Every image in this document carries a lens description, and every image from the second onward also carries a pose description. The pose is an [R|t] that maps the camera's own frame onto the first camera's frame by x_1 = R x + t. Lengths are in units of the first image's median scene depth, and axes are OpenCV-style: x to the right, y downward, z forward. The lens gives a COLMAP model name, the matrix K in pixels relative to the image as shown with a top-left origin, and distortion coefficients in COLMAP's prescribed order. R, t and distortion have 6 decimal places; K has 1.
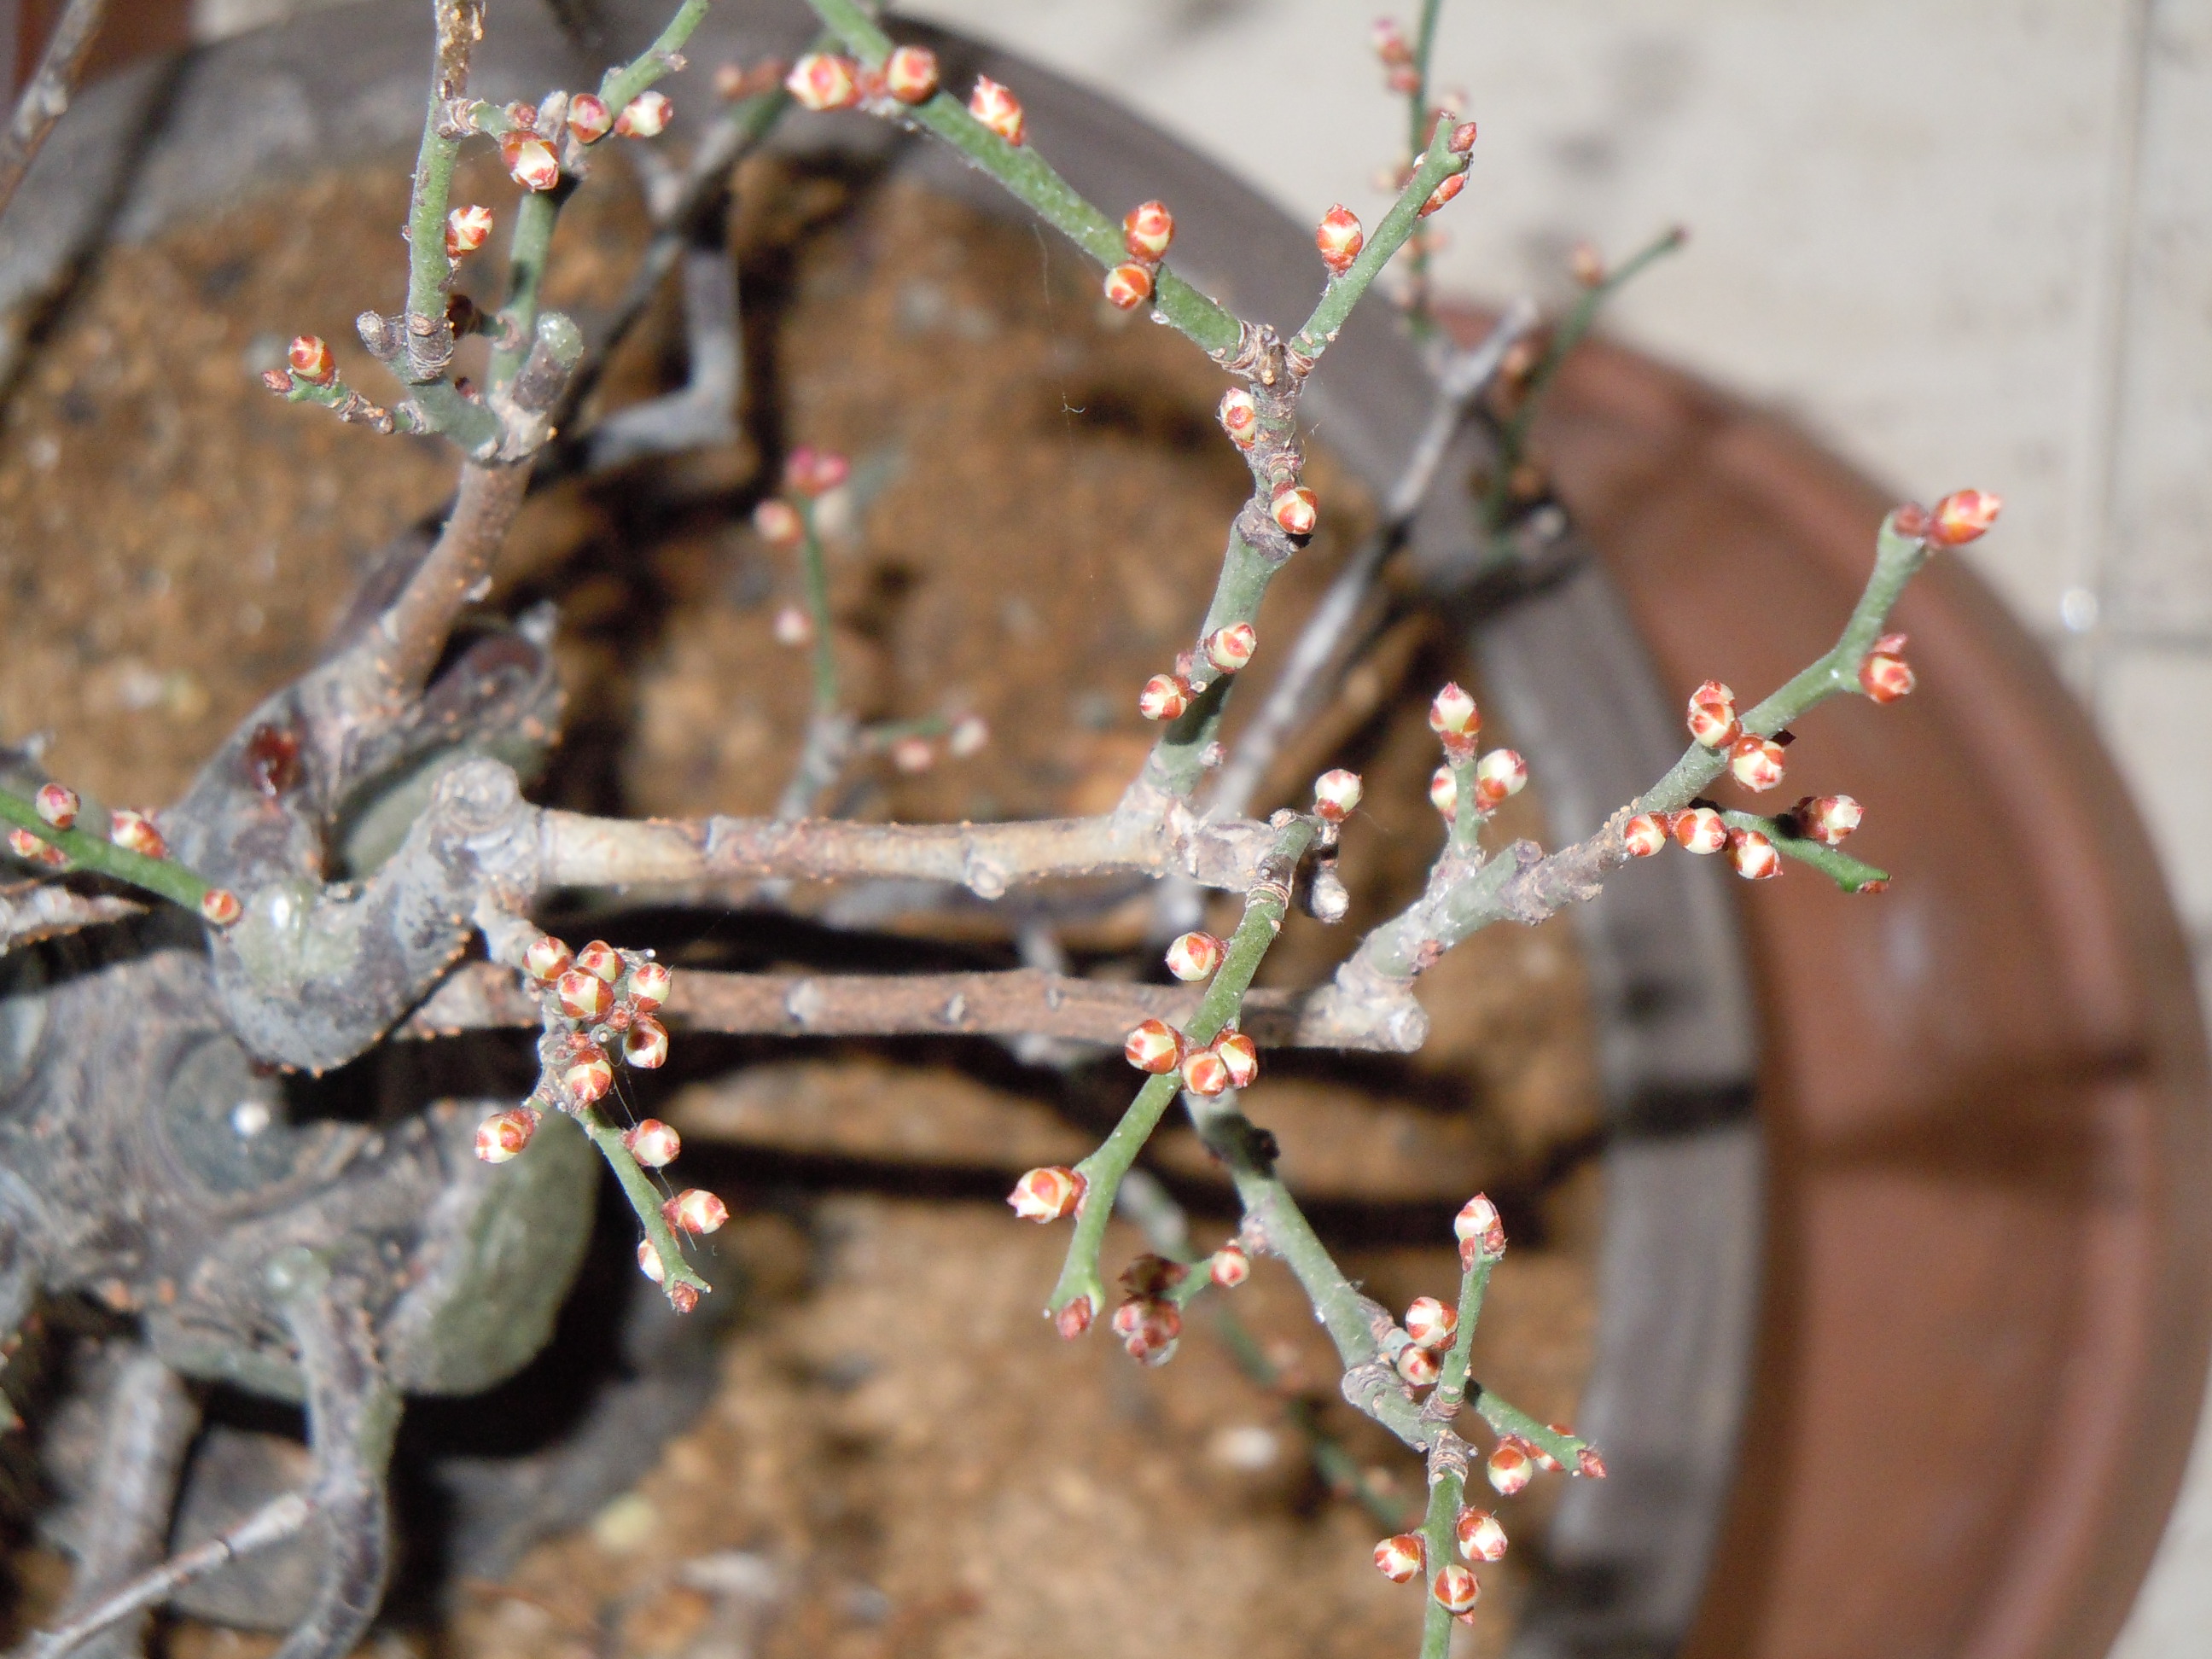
lens RADIAL K [[7462.3, 0, 1110.2], [0, 7462.3, 816.2], [0, 0, 1]] dist [0.551653, 0.000000]
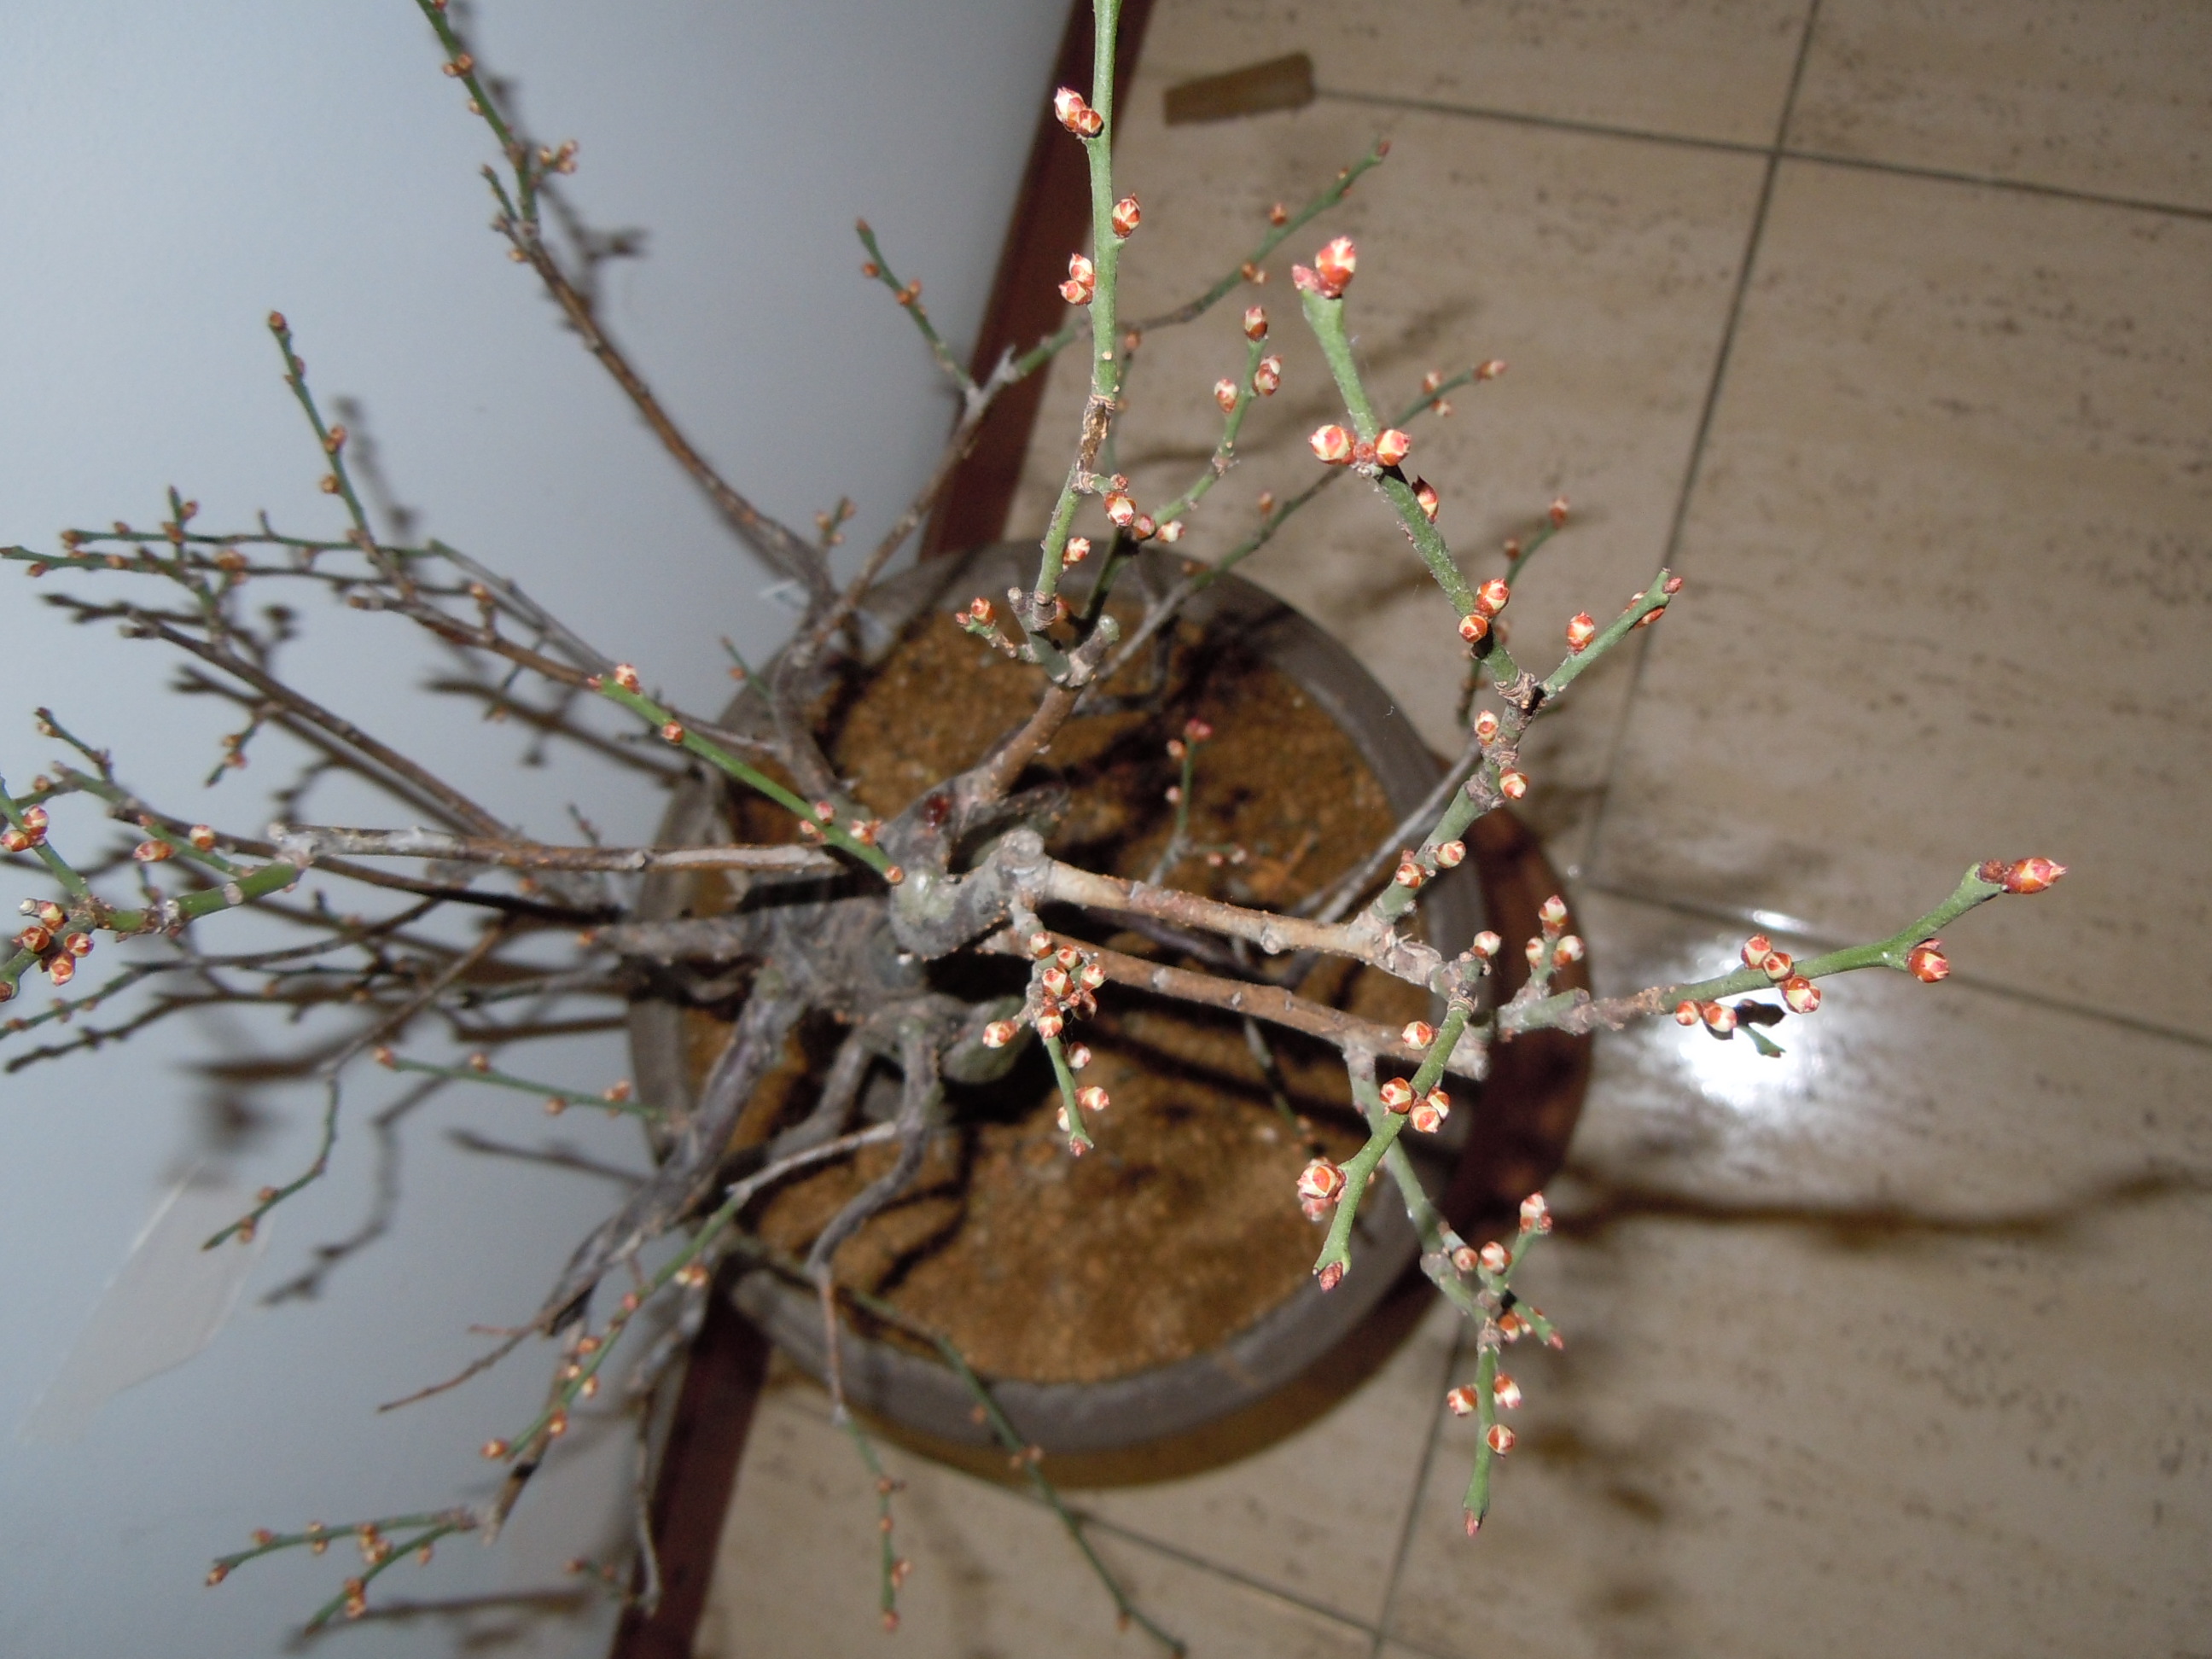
lens RADIAL K [[1909.4, 0, 1104.5], [0, 1909.4, 842.3], [0, 0, 1]] dist [0.075940, 0.006127]
pose [[0.979935, 0.193761, -0.046726, -0.038150], [-0.193916, 0.981017, 0.001238, -0.008783], [0.046079, 0.007848, 0.998907, 0.474676]]
